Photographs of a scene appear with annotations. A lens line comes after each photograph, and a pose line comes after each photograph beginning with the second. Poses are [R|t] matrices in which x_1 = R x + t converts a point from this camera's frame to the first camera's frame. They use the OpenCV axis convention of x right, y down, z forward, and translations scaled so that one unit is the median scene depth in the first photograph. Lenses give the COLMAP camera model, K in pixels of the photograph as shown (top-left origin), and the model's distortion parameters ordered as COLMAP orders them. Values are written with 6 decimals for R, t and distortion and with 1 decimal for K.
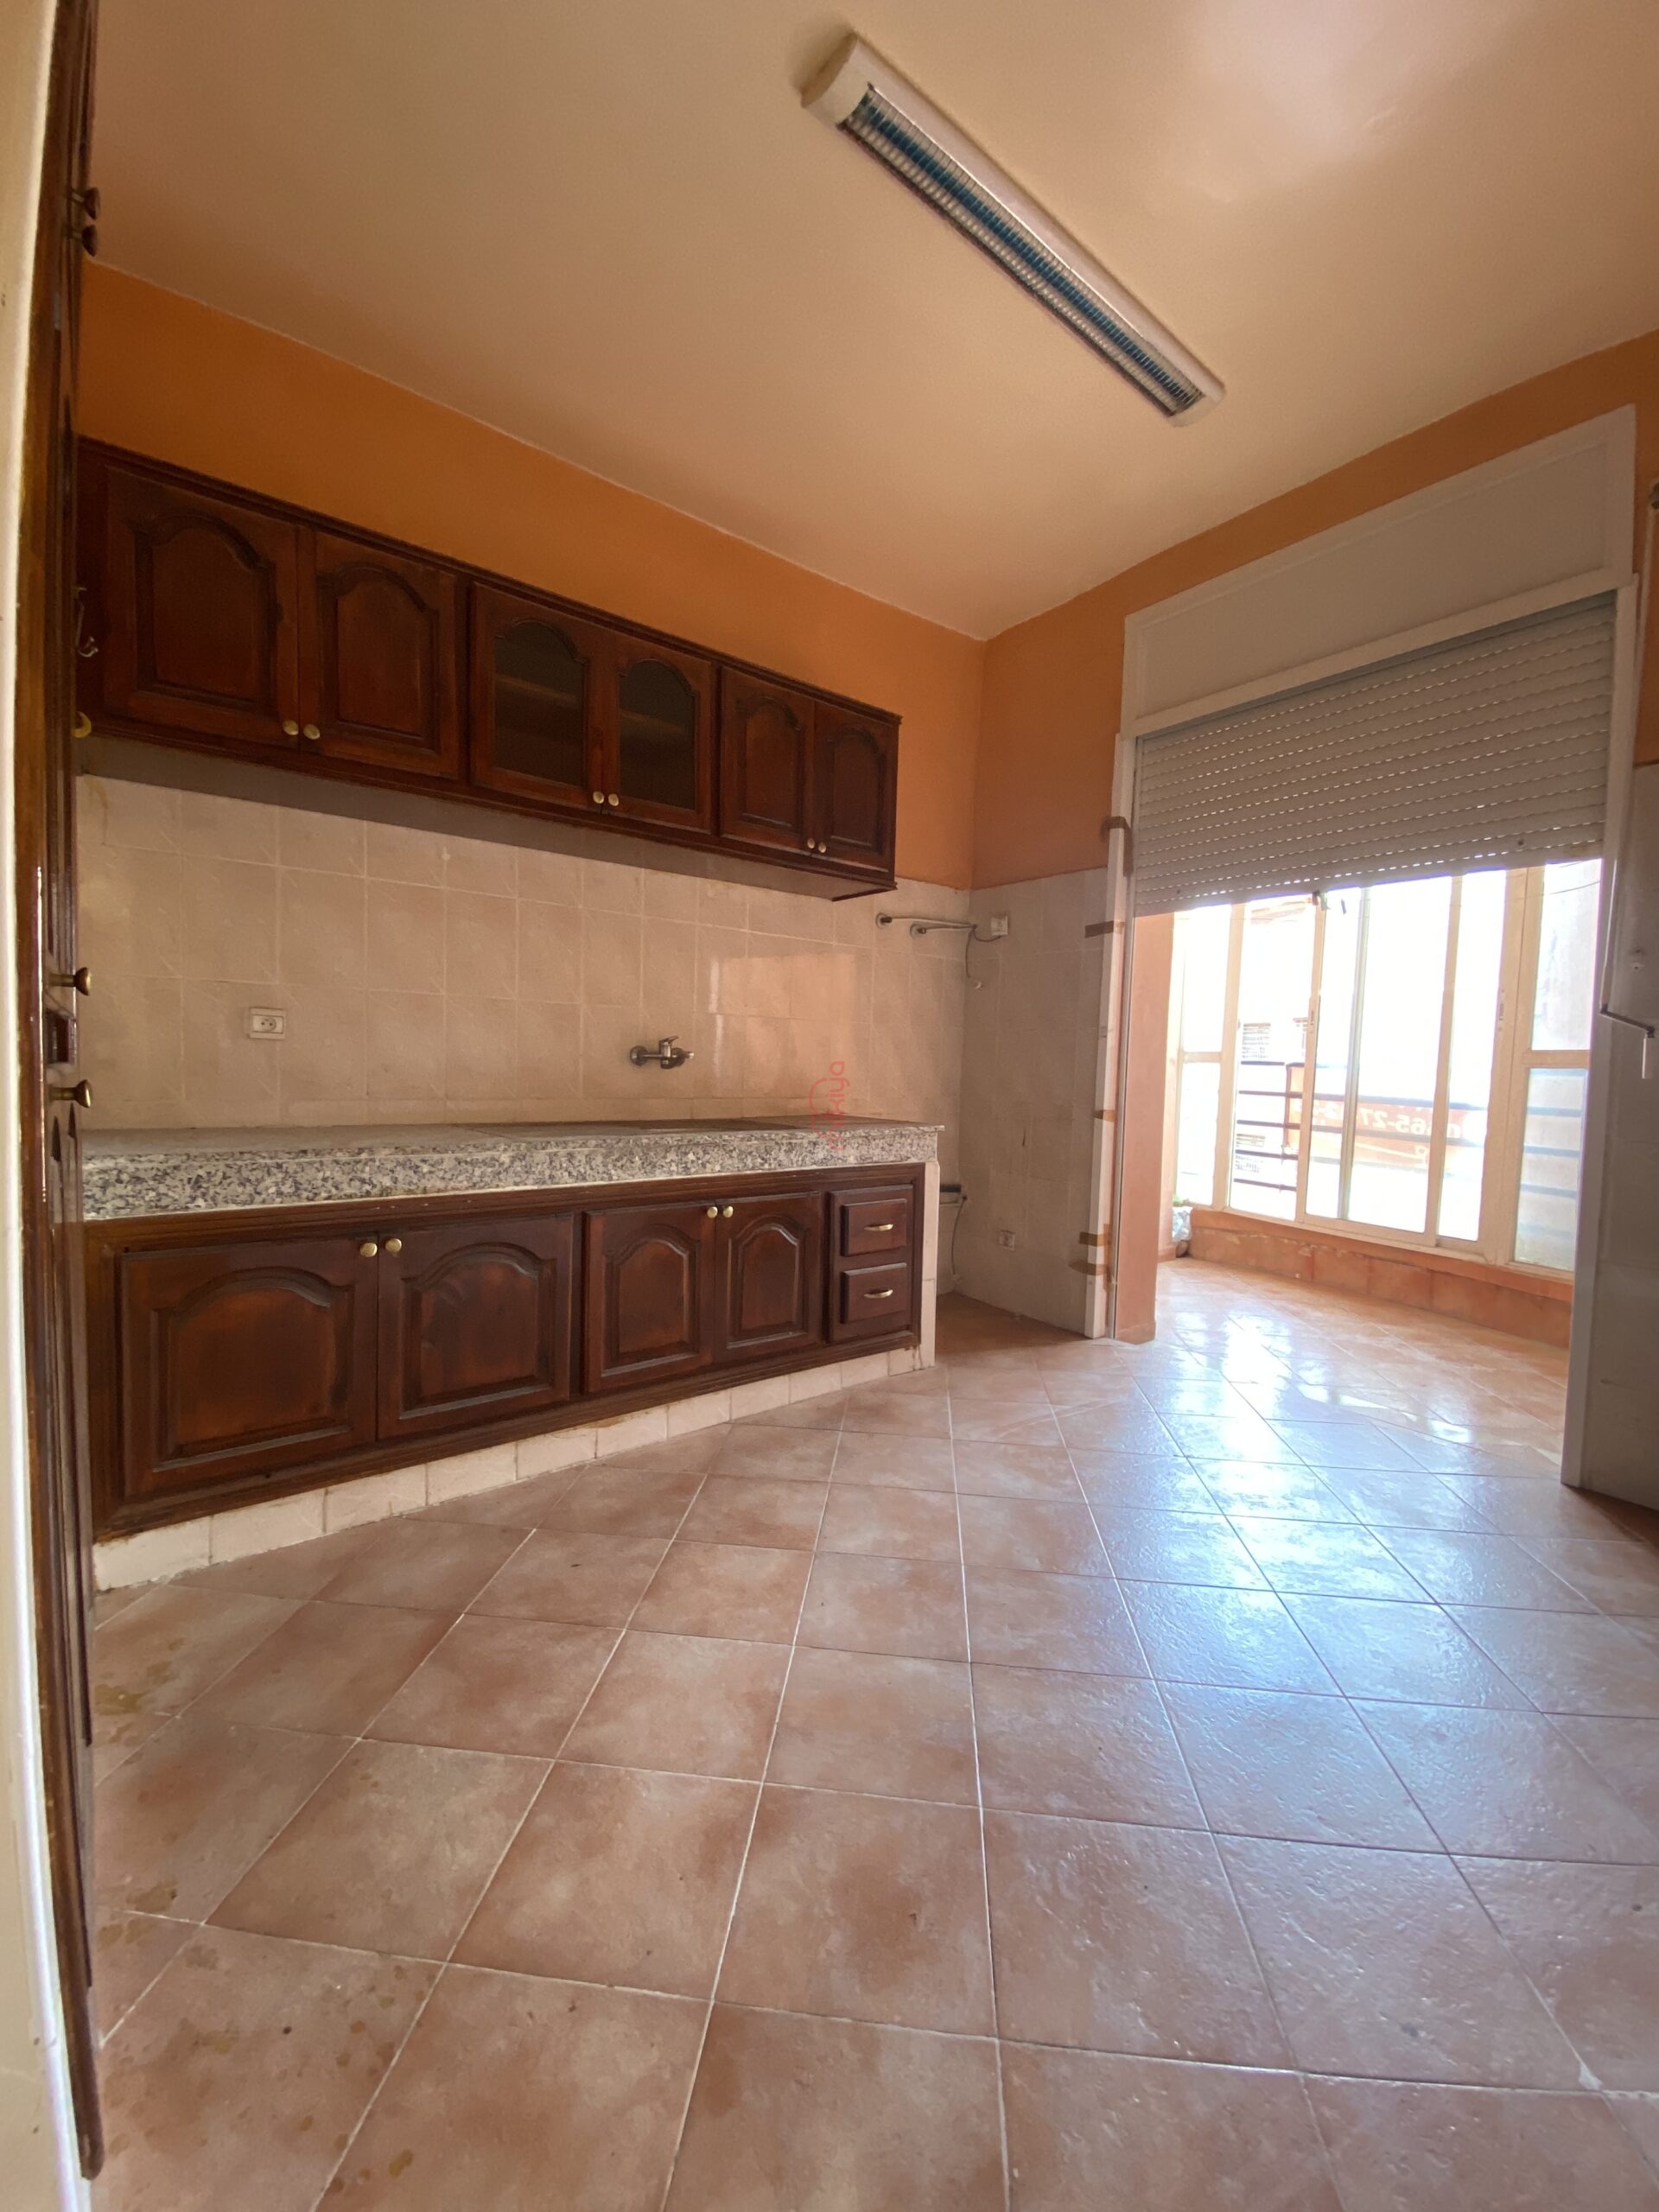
lens RADIAL K [[919.6, 0, 829.5], [0, 919.6, 1106.0], [0, 0, 1]] dist [-0.000983, -0.000130]
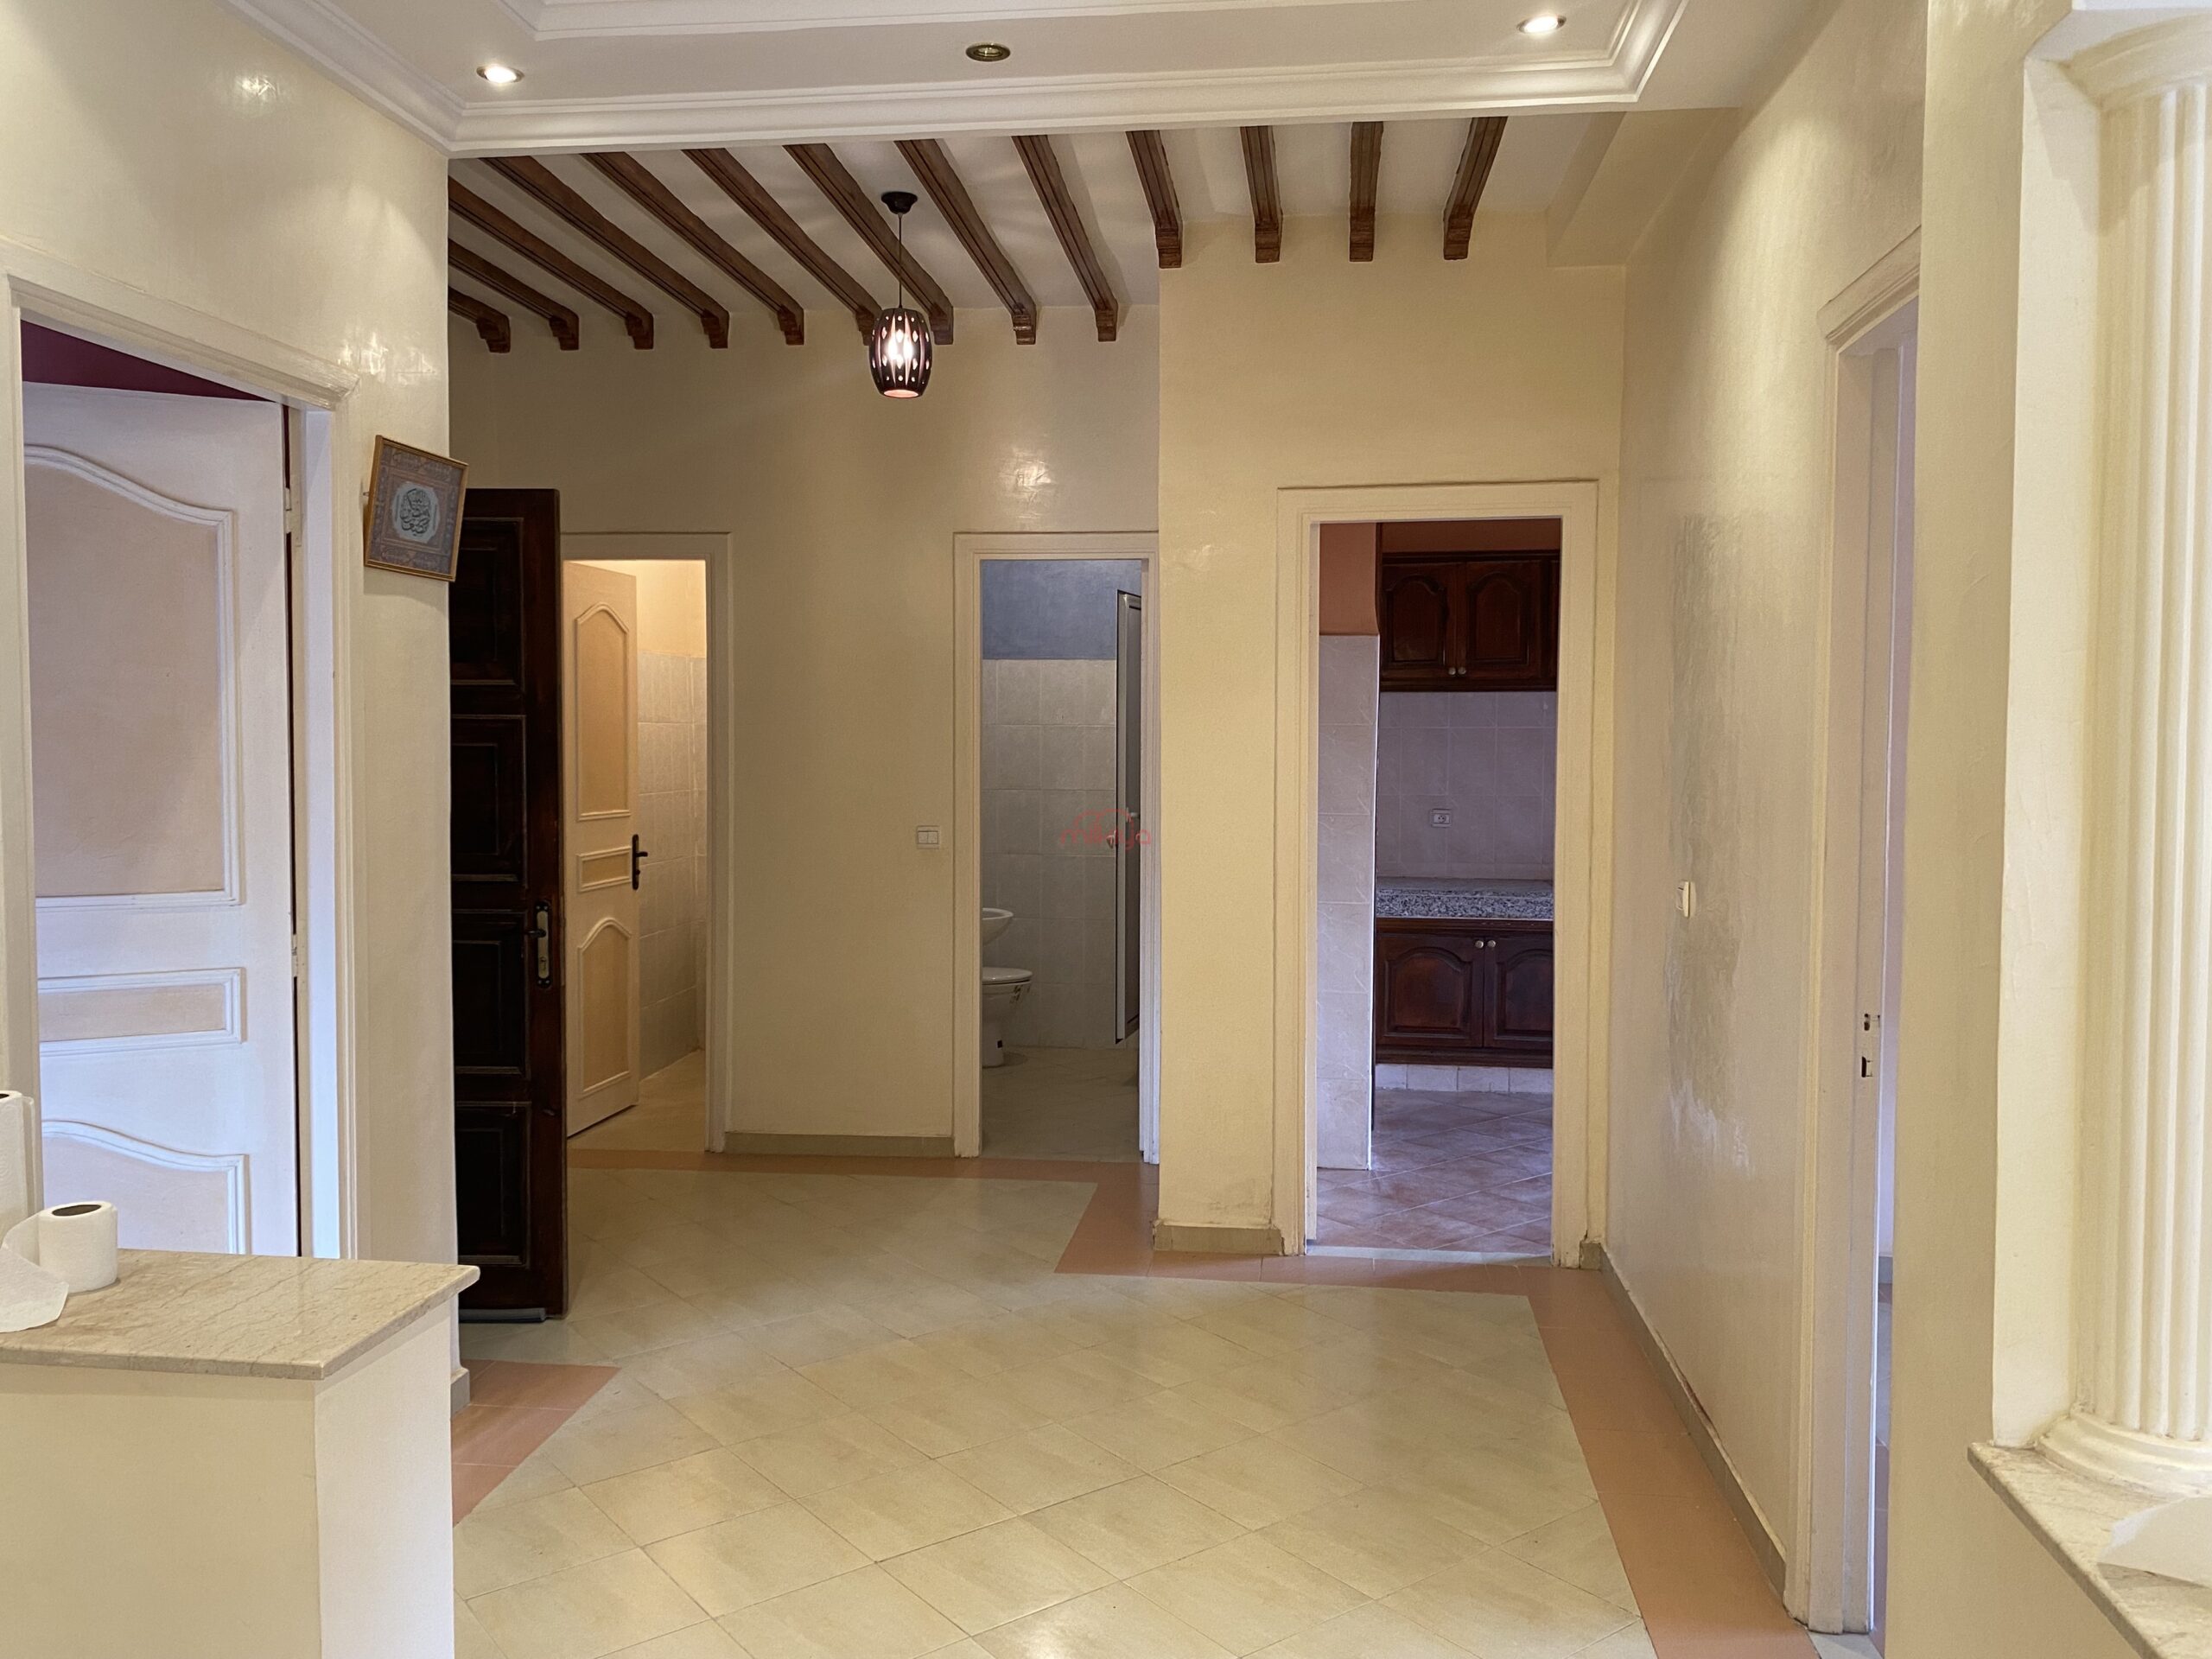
lens RADIAL K [[1682.4, 0, 1106.0], [0, 1682.4, 829.5], [0, 0, 1]] dist [-0.000089, -0.000345]
pose [[0.689049, 0.015975, -0.724539, 1.386847], [-0.021274, 0.999772, 0.001811, -0.067579], [0.724403, 0.014166, 0.689232, -1.834930]]
